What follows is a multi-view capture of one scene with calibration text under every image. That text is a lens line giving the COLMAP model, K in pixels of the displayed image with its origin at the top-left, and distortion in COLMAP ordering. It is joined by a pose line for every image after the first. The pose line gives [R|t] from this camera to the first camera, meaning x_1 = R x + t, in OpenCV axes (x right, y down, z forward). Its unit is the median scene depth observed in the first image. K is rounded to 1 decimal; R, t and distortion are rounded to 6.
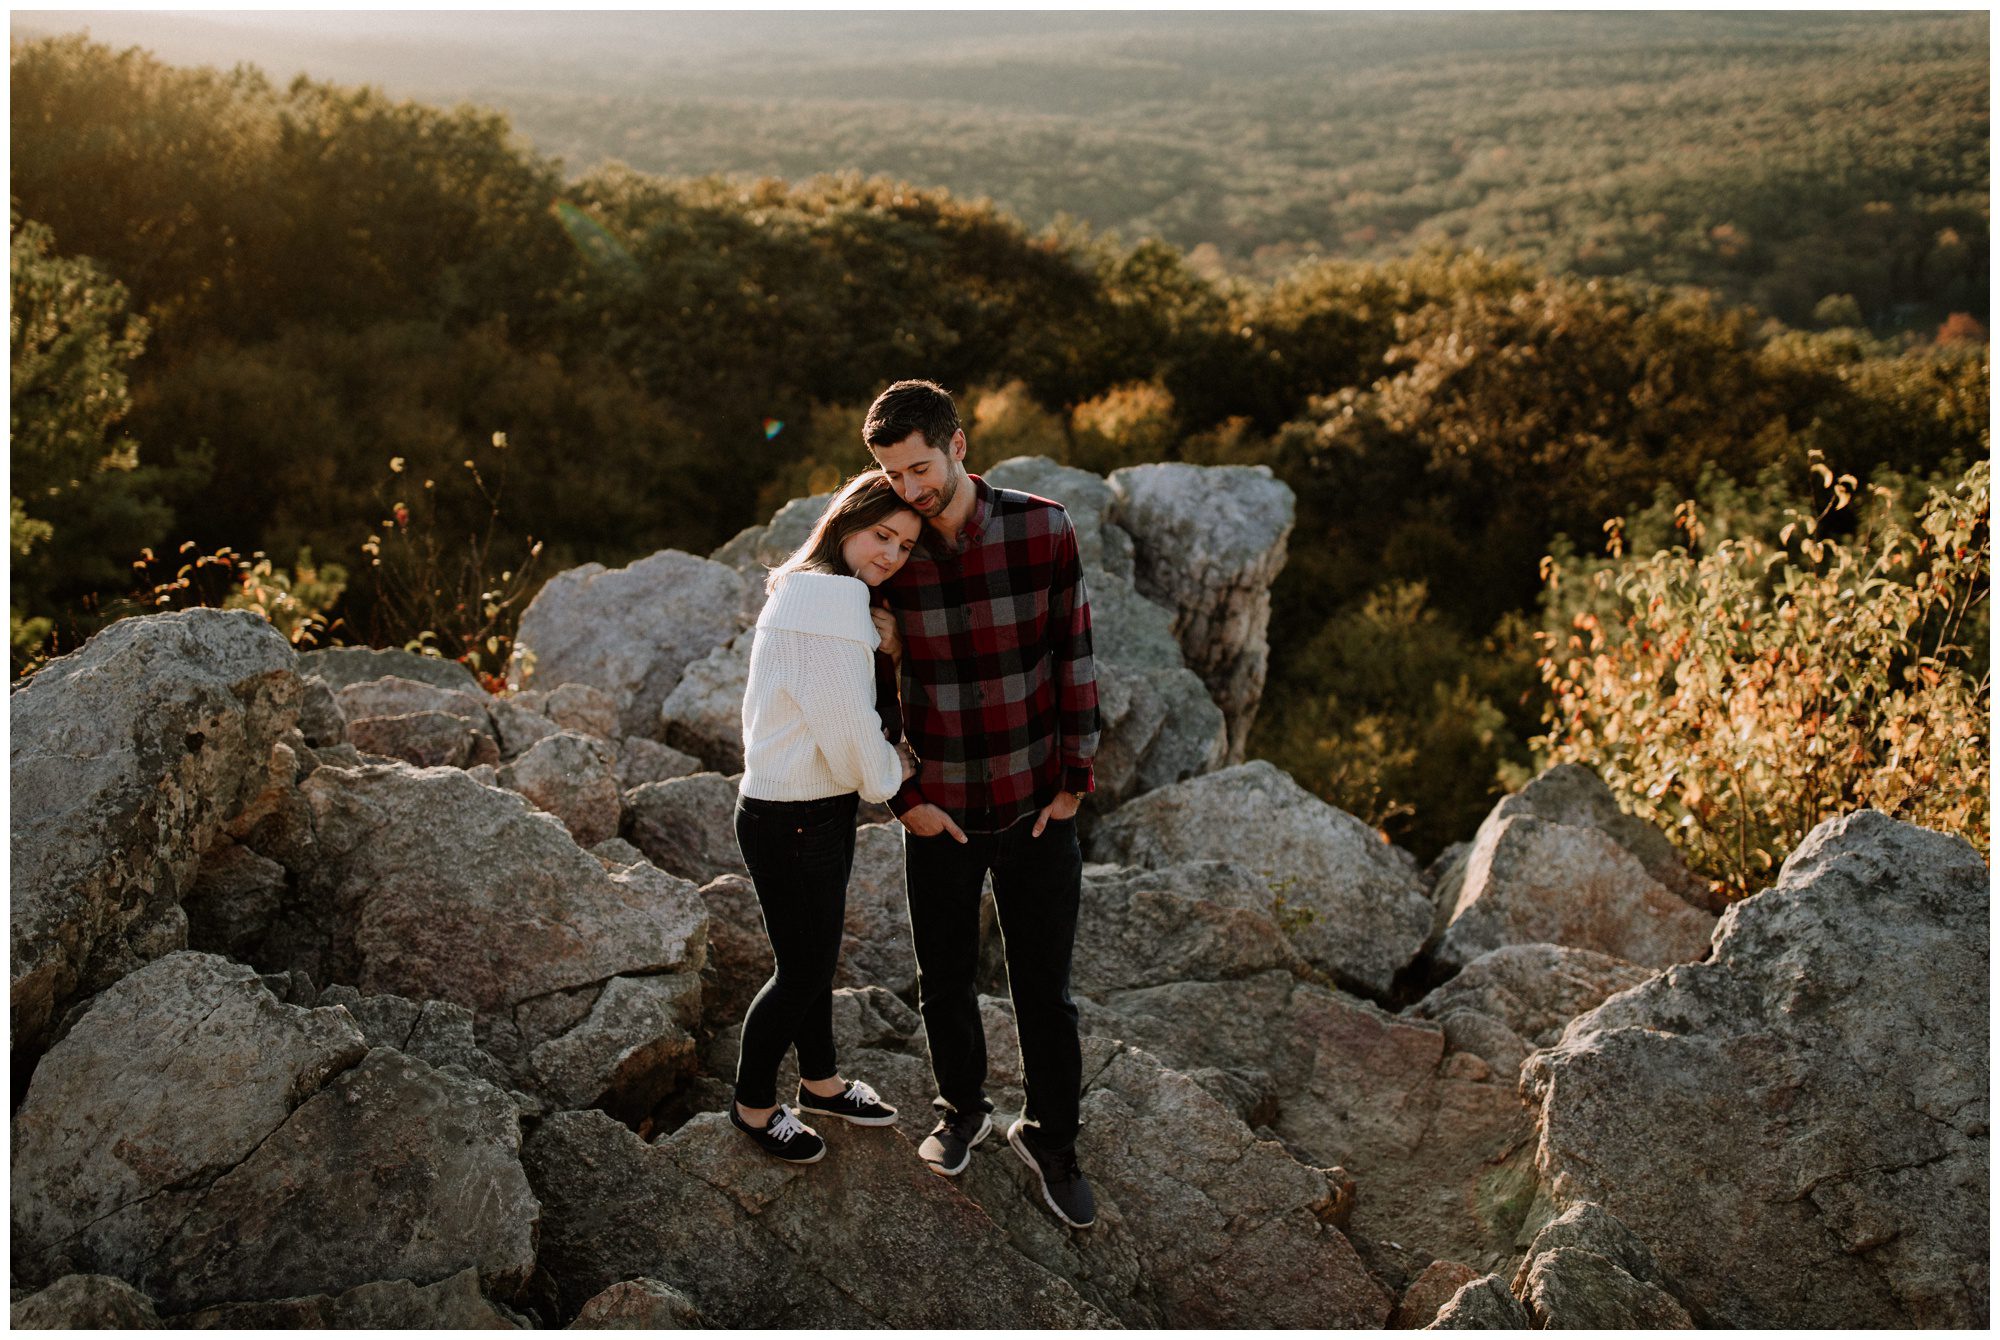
lens RADIAL K [[1874.5, 0, 1010.0], [0, 1874.5, 672.1], [0, 0, 1]] dist [0.007718, -0.008083]
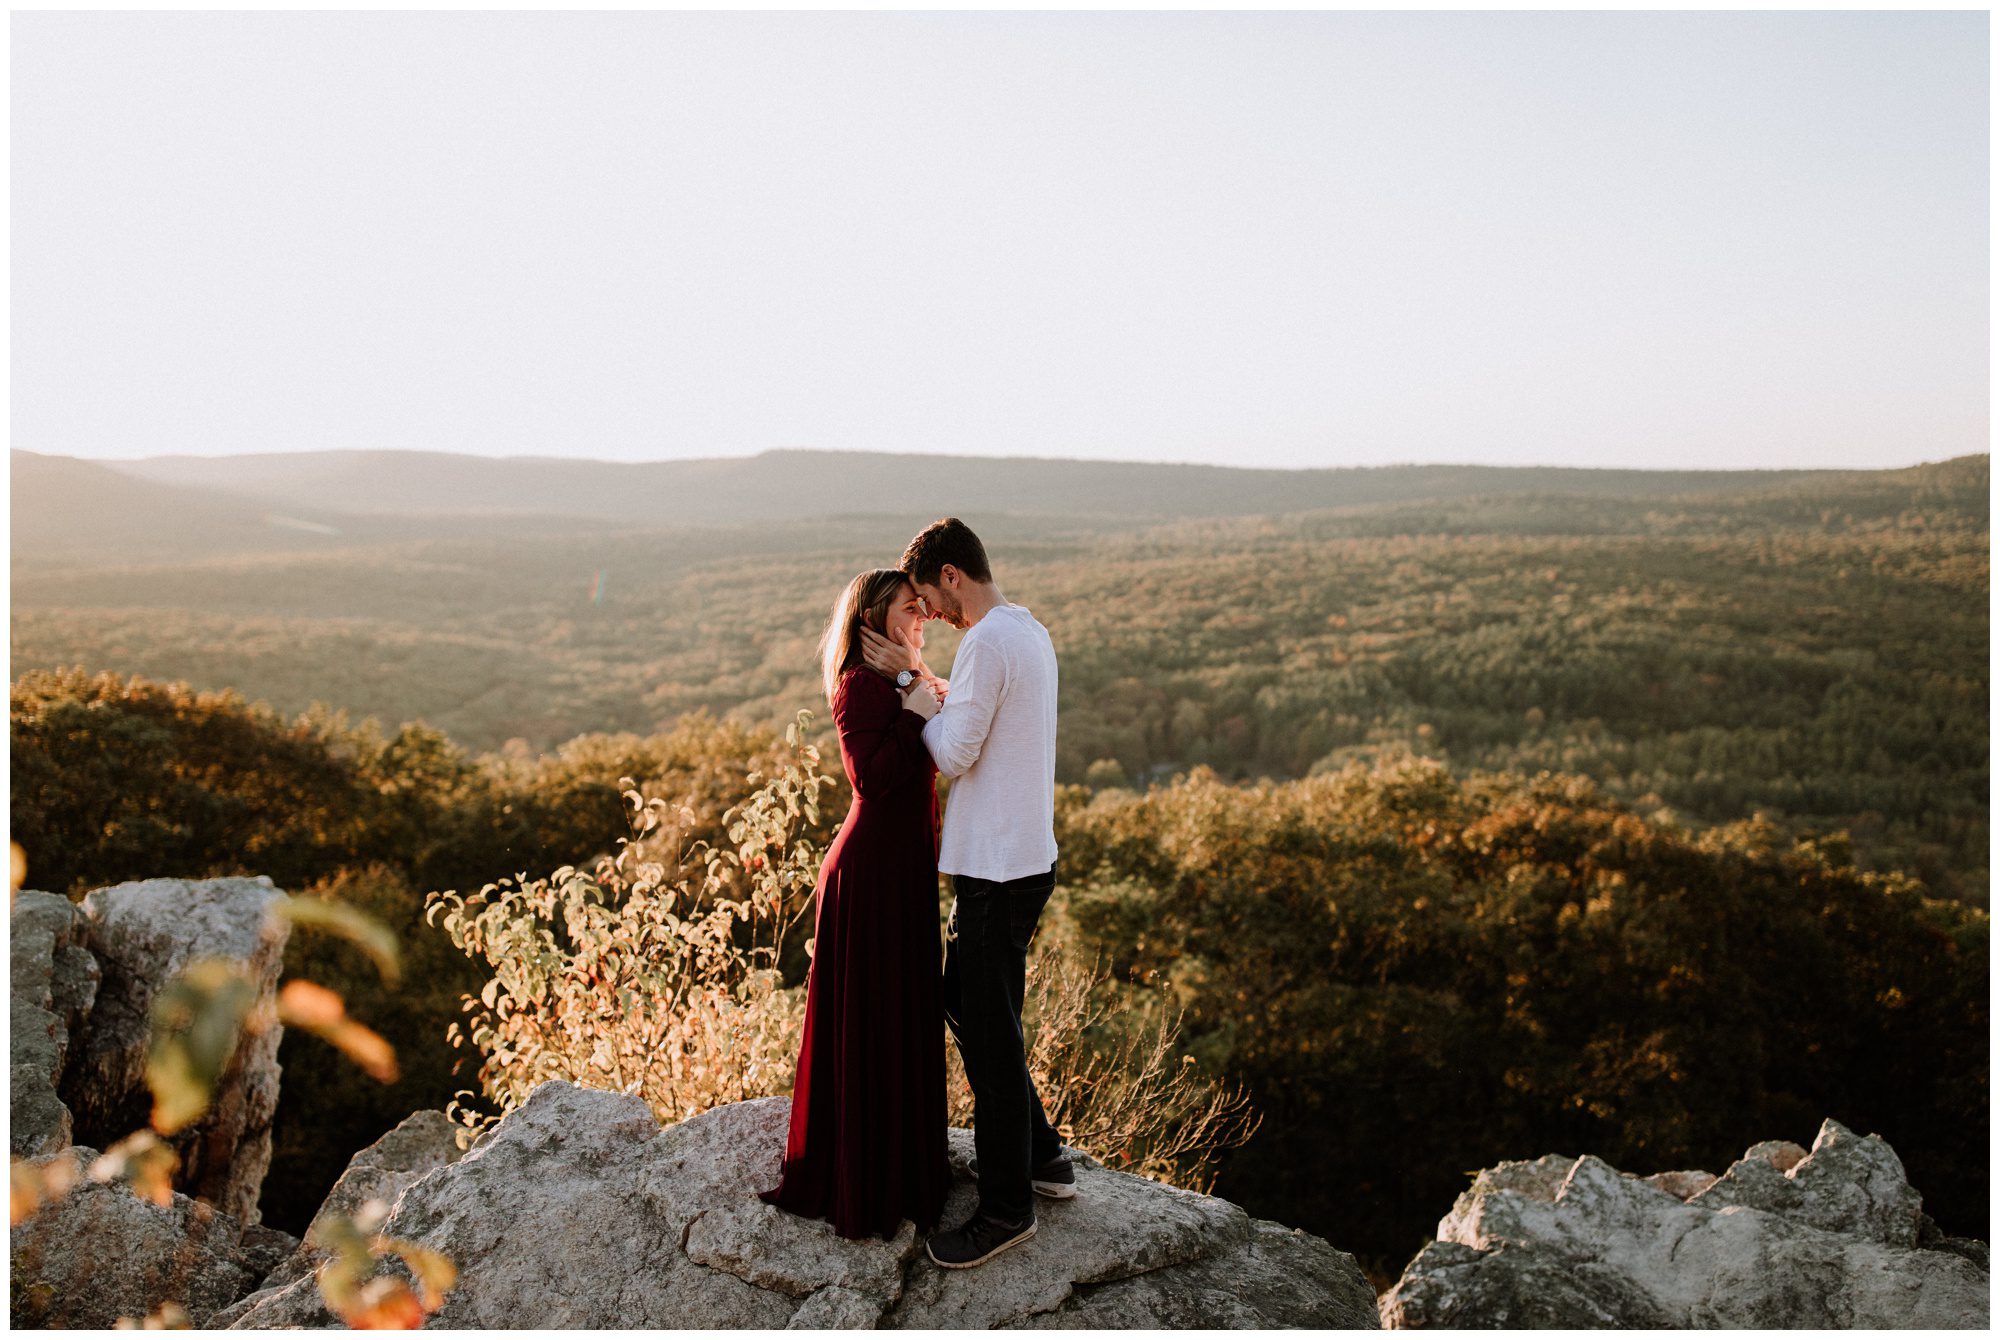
lens RADIAL K [[1874.5, 0, 1010.0], [0, 1874.5, 672.1], [0, 0, 1]] dist [0.007718, -0.008083]
pose [[0.935865, -0.029797, 0.351096, 0.165470], [0.118072, 0.965330, -0.232800, 0.061764], [-0.331987, 0.259325, 0.906937, -0.033357]]
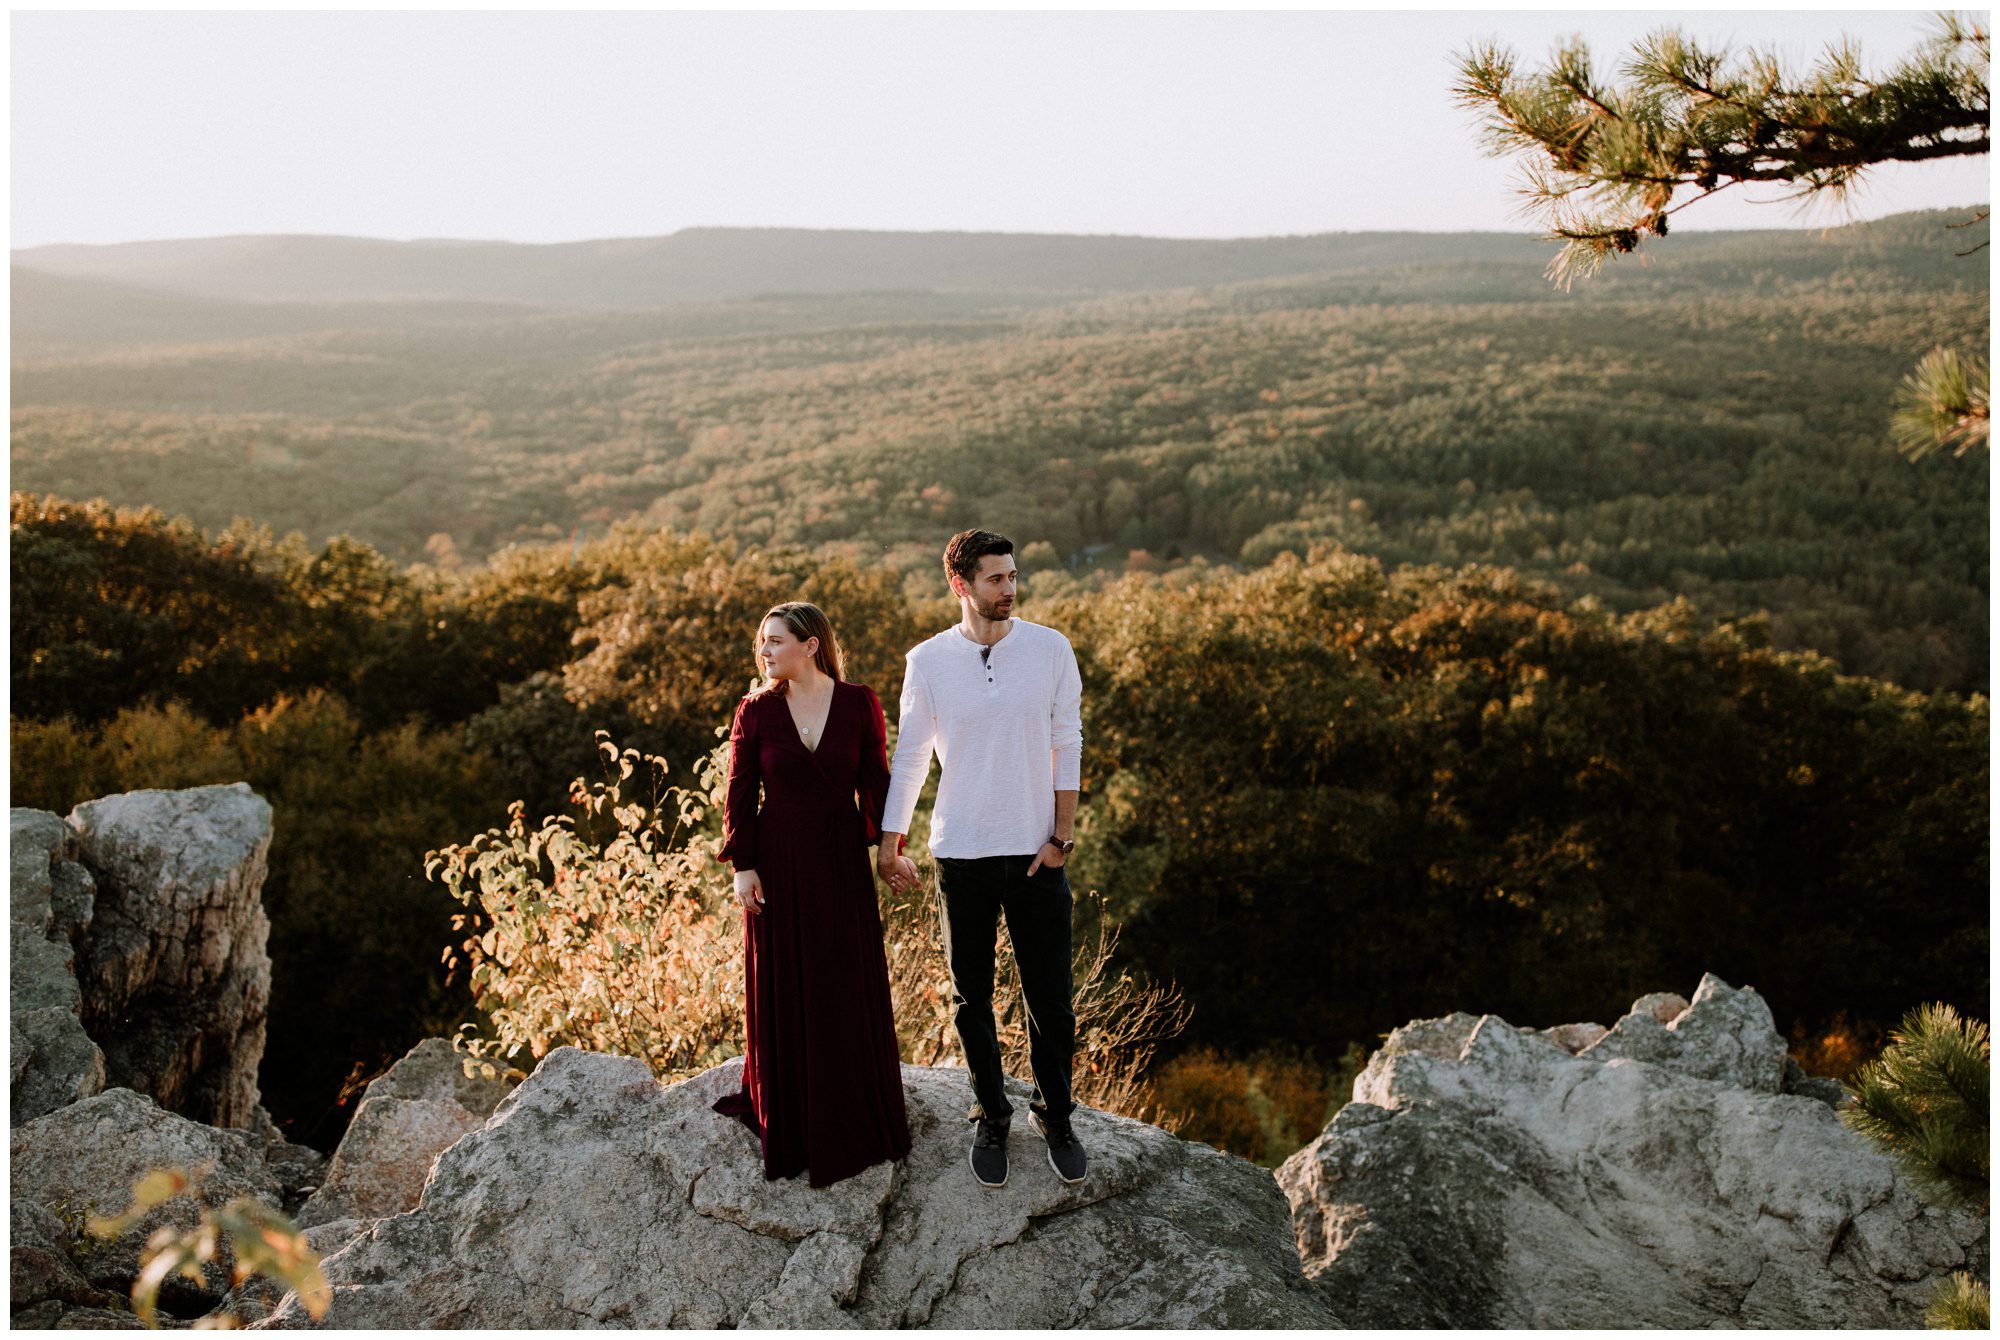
lens RADIAL K [[1884.2, 0, 1012.1], [0, 1884.2, 670.5], [0, 0, 1]] dist [0.005320, -0.002352]
pose [[0.921083, -0.093216, 0.378043, 0.144839], [0.147059, 0.982291, -0.116096, 0.010372], [-0.360526, 0.162528, 0.918480, -0.096967]]
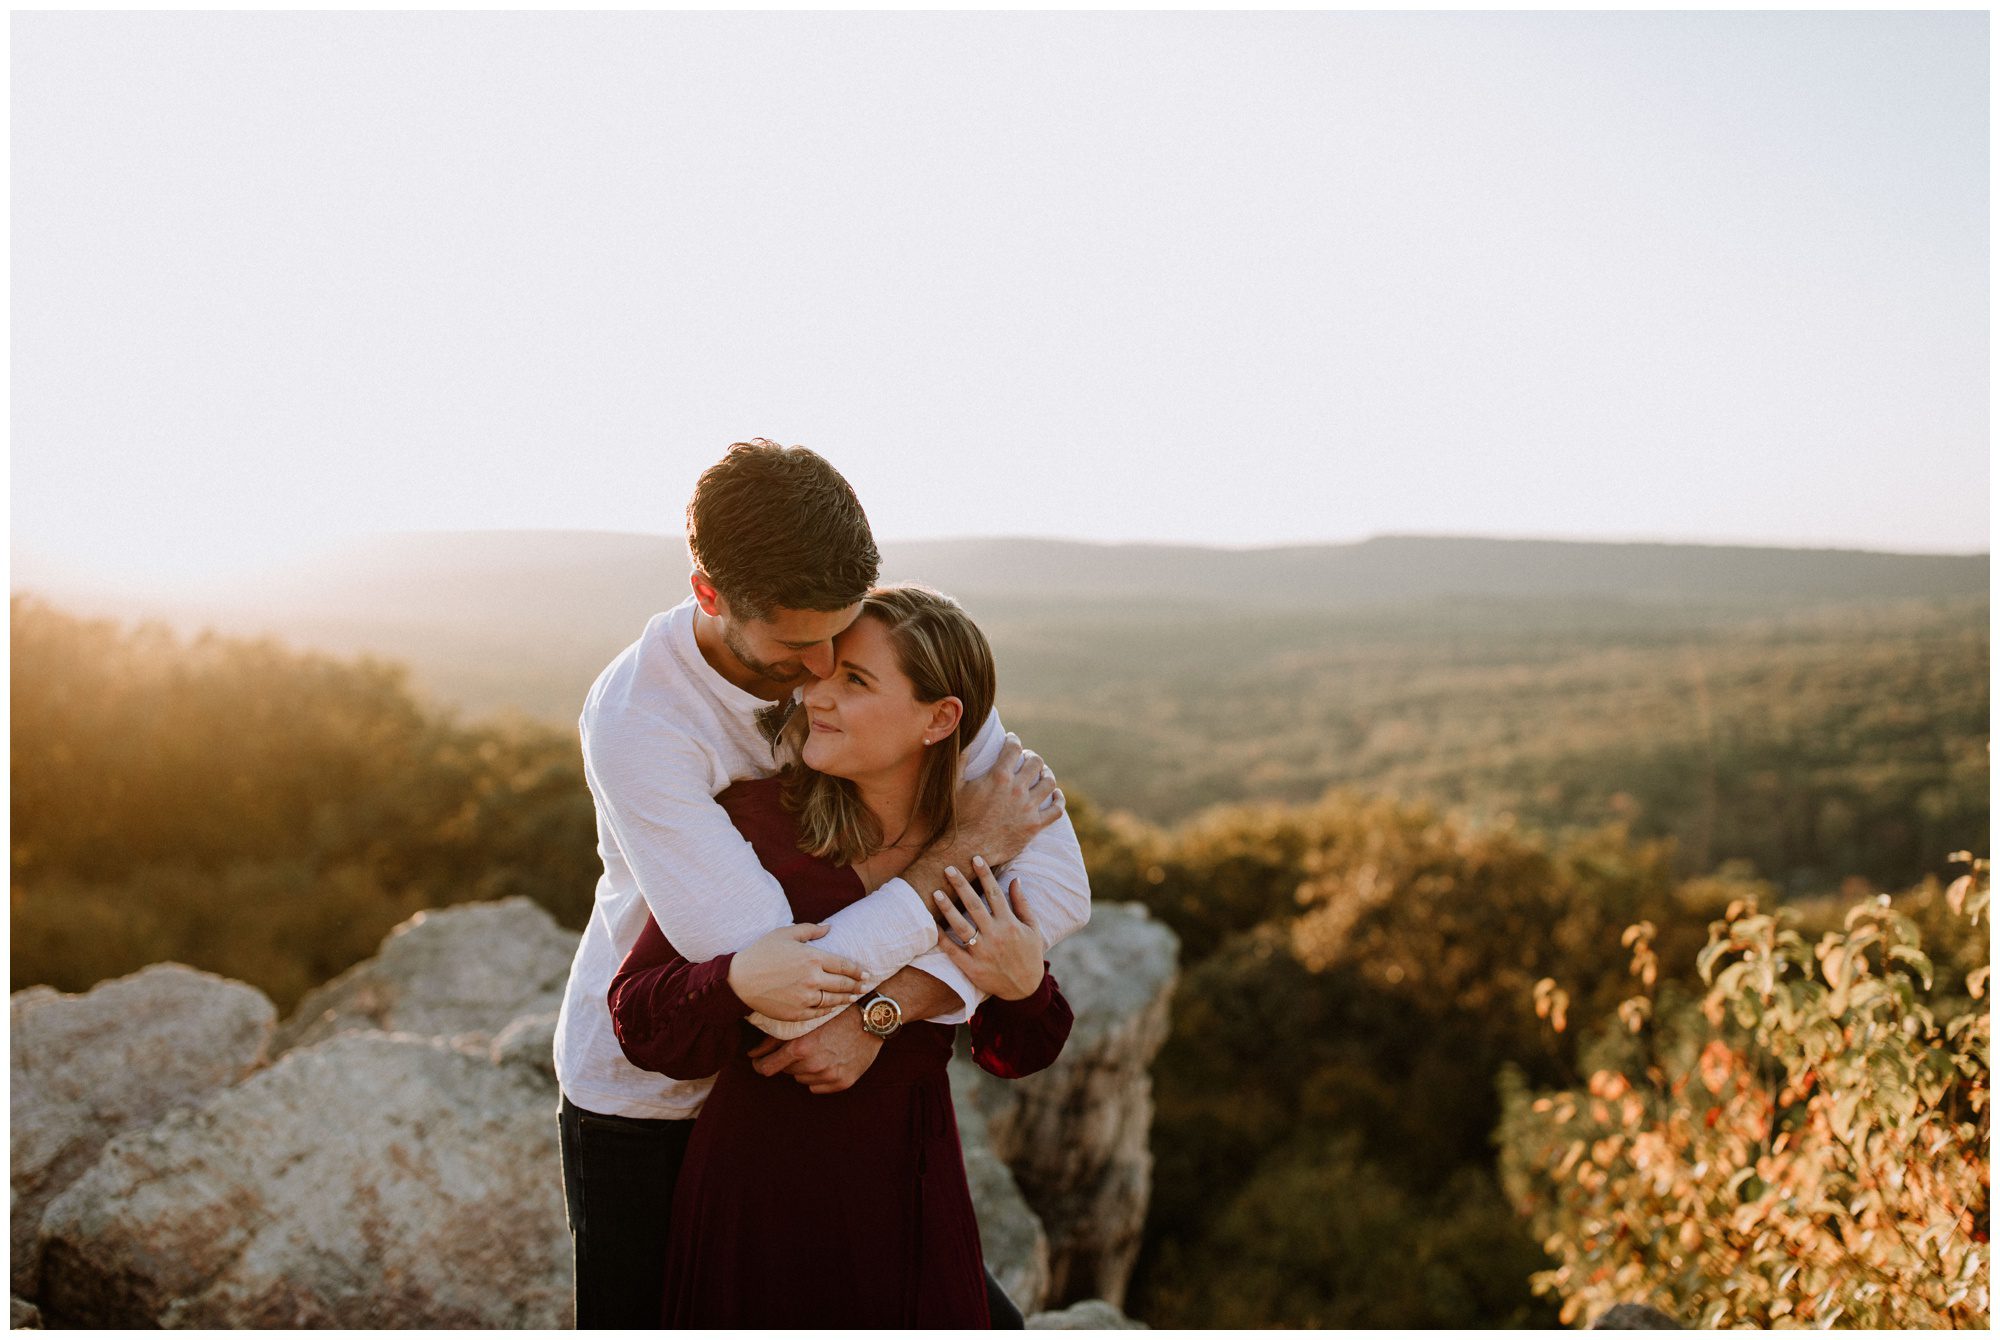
lens RADIAL K [[1883.8, 0, 1011.3], [0, 1883.8, 669.5], [0, 0, 1]] dist [0.006576, -0.006060]
pose [[0.999066, 0.005757, 0.042816, 0.055909], [0.007170, 0.955233, -0.295768, 0.022349], [-0.042602, 0.295799, 0.954300, 0.273301]]
